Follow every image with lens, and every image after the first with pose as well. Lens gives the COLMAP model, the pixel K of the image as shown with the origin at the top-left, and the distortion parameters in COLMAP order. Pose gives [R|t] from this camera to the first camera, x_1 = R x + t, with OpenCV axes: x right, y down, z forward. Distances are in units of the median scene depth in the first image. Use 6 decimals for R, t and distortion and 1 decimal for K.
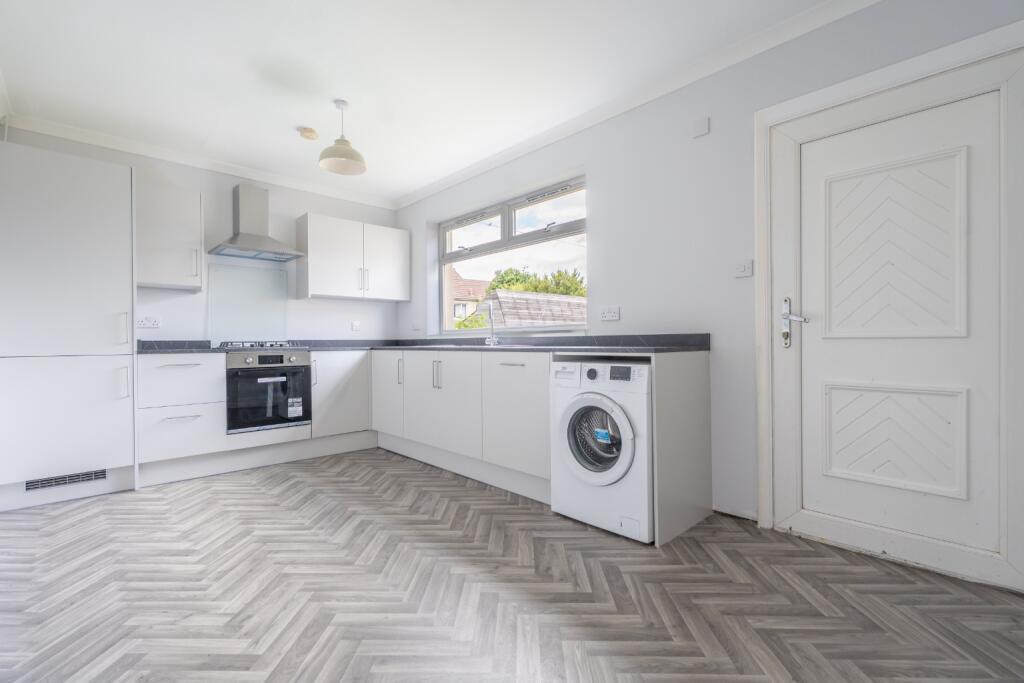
lens RADIAL K [[453.9, 0, 507.2], [0, 453.9, 342.2], [0, 0, 1]] dist [-0.000300, -0.000423]
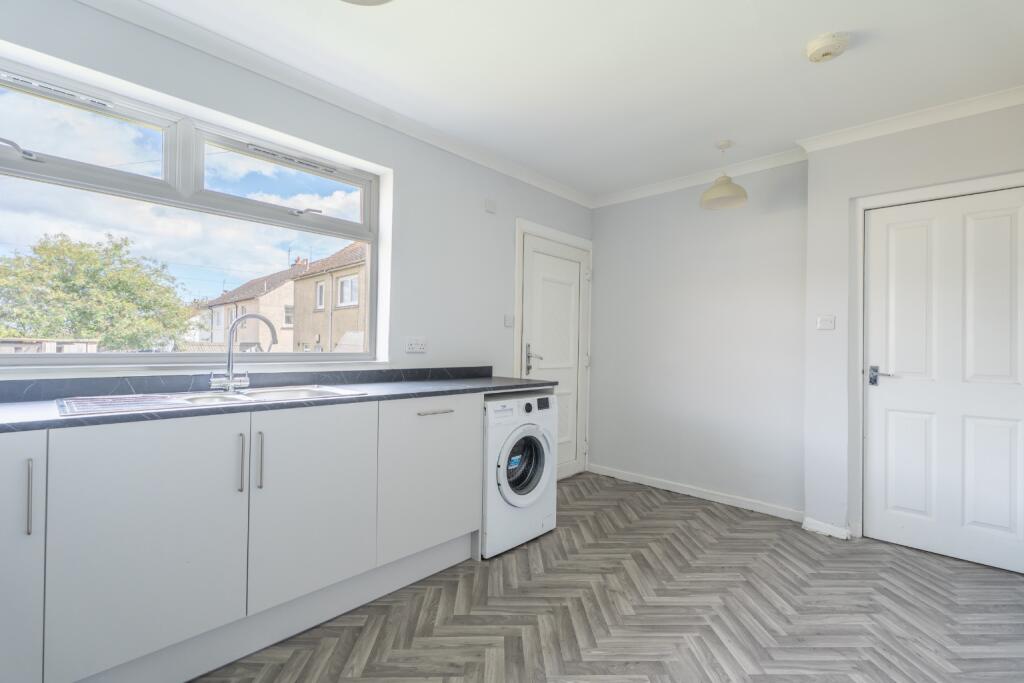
lens RADIAL K [[460.4, 0, 505.3], [0, 460.4, 343.0], [0, 0, 1]] dist [-0.000267, -0.001256]
pose [[-0.059281, 0.021077, 0.998019, -0.853916], [-0.012897, 0.999677, -0.021878, -0.043896], [-0.998158, -0.014169, -0.058990, 0.976898]]
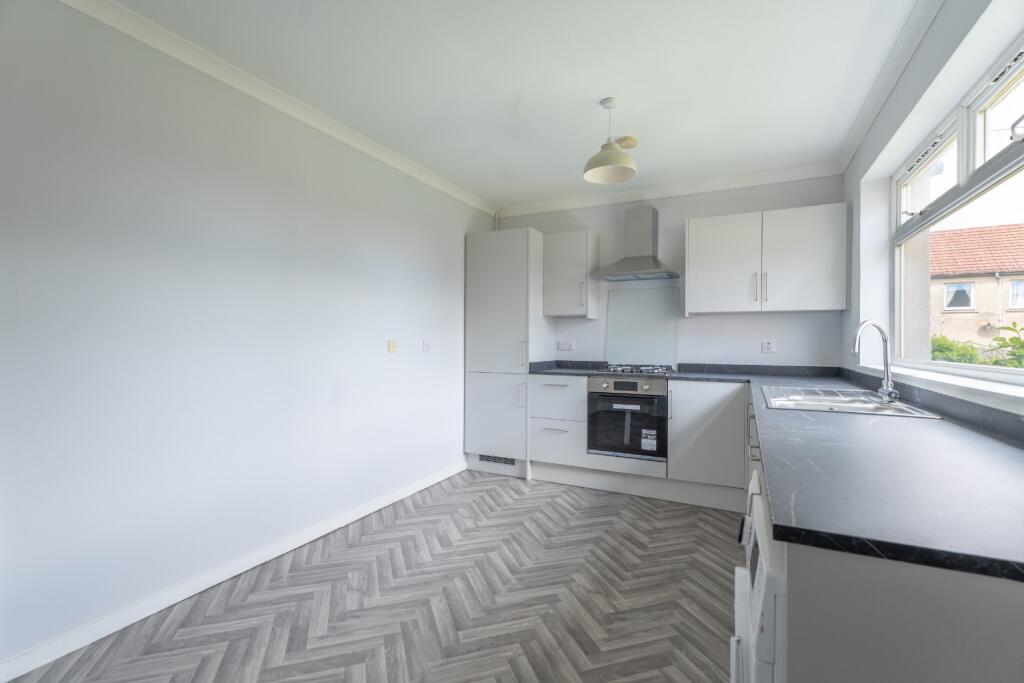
lens RADIAL K [[460.4, 0, 505.3], [0, 460.4, 343.0], [0, 0, 1]] dist [-0.000267, -0.001256]
pose [[0.341911, 0.012788, -0.939645, 0.334907], [-0.006274, 0.999916, 0.011325, -0.067063], [0.939711, 0.002024, 0.341963, 0.445129]]
